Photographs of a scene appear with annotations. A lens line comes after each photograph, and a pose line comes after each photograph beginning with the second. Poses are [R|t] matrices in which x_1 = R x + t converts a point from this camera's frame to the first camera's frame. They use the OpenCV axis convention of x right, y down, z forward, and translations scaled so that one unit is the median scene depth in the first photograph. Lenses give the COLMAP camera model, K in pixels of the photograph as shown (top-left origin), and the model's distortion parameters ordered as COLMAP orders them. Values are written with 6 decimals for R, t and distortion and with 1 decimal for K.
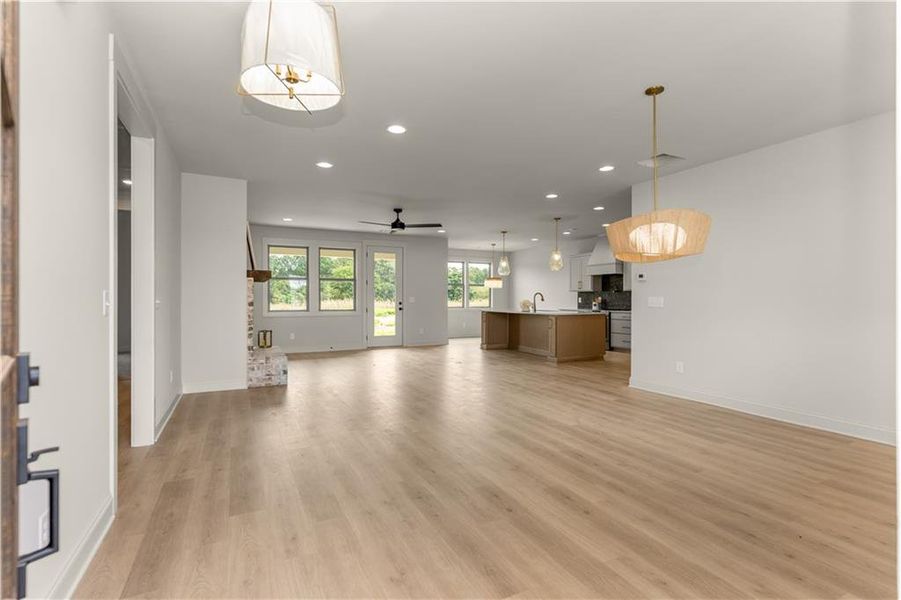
lens RADIAL K [[424.9, 0, 447.2], [0, 424.9, 297.3], [0, 0, 1]] dist [0.001352, 0.000300]
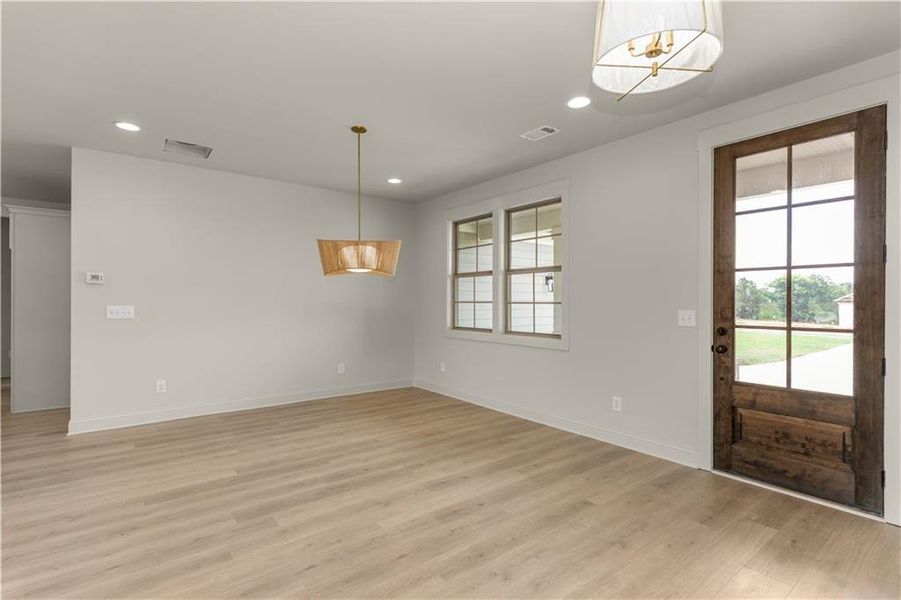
lens RADIAL K [[427.7, 0, 447.2], [0, 427.7, 303.5], [0, 0, 1]] dist [-0.000216, -0.000100]
pose [[-0.199773, -0.005161, 0.979829, -0.420329], [-0.006152, 0.999973, 0.004012, -0.011802], [-0.979823, -0.005226, -0.199800, 0.597019]]
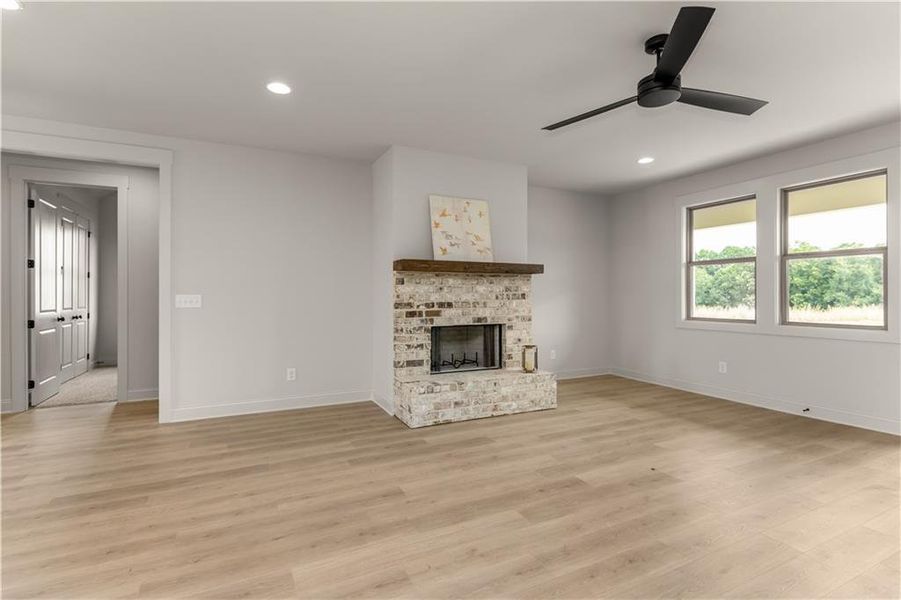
lens RADIAL K [[431.5, 0, 450.0], [0, 431.5, 294.9], [0, 0, 1]] dist [-0.000614, -0.000168]
pose [[0.004197, 0.000691, -0.999991, 0.333503], [0.003700, 0.999993, 0.000707, -0.004394], [0.999984, -0.003703, 0.004194, 1.183682]]
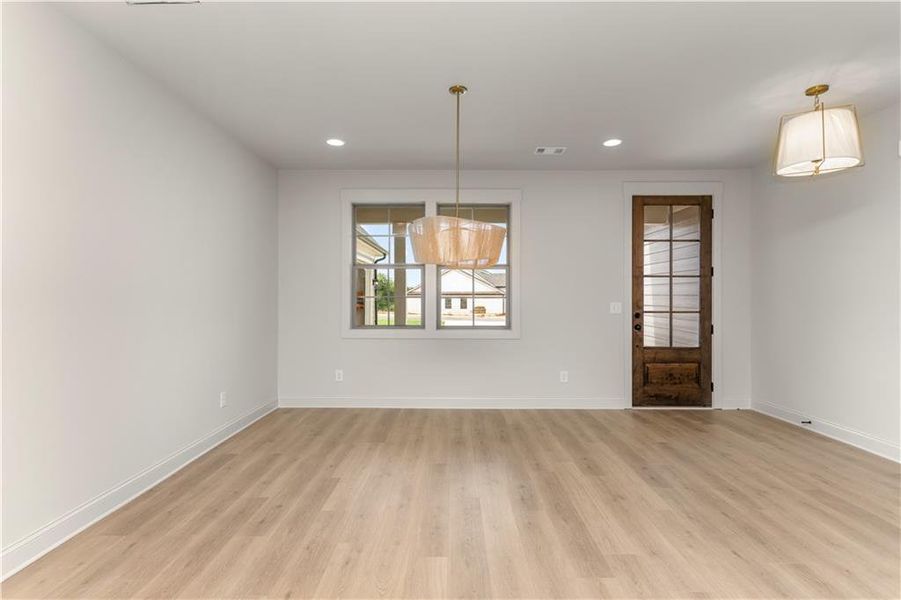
lens RADIAL K [[431.5, 0, 450.0], [0, 431.5, 294.9], [0, 0, 1]] dist [-0.000614, -0.000168]
pose [[-0.892625, 0.001105, 0.450798, 0.037968], [-0.001354, 0.999986, -0.005134, -0.011961], [-0.450797, -0.005193, -0.892611, 1.123156]]
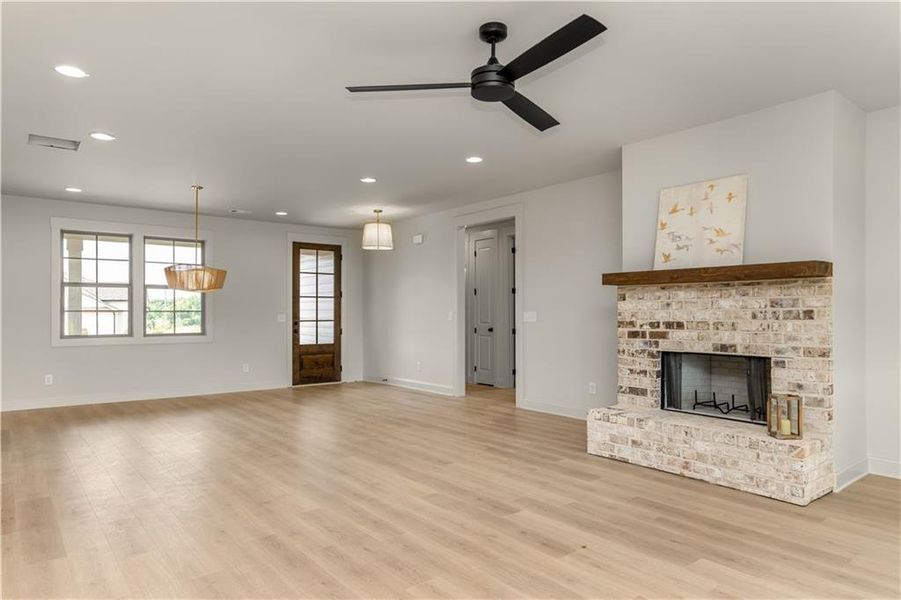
lens RADIAL K [[572.1, 0, 447.9], [0, 572.1, 311.5], [0, 0, 1]] dist [-0.001353, -0.000090]
pose [[-0.977888, 0.001611, -0.209122, 0.003403], [0.002417, 0.999991, -0.003601, -0.002827], [0.209114, -0.004027, -0.977883, 2.000466]]
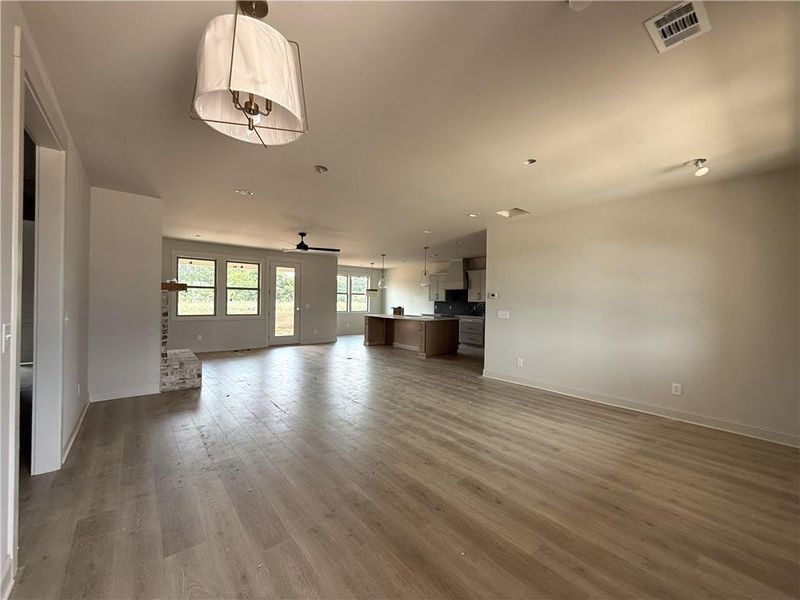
lens RADIAL K [[318.6, 0, 400.0], [0, 318.6, 300.0], [0, 0, 1]] dist [0.000059, 0.000338]
pose [[0.972675, 0.015383, 0.231659, -0.076124], [-0.015691, 0.999877, -0.000512, -0.031541], [-0.231638, -0.003137, 0.972797, 0.080535]]
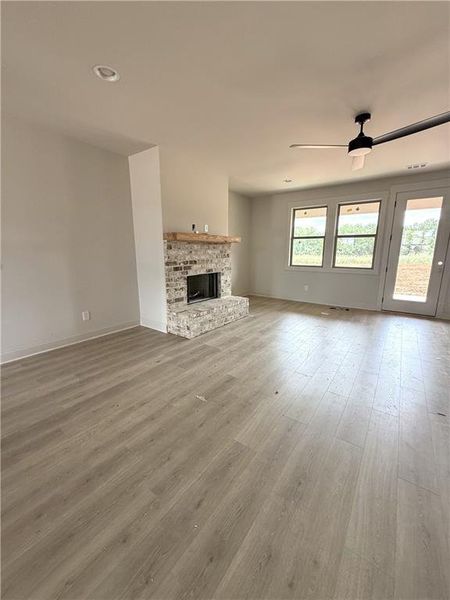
lens RADIAL K [[238.9, 0, 225.0], [0, 238.9, 300.0], [0, 0, 1]] dist [0.000059, 0.000338]
pose [[0.457618, 0.181076, -0.870515, 0.204617], [0.002796, 0.978746, 0.205059, -0.022405], [0.889144, -0.096272, 0.447386, 0.909475]]
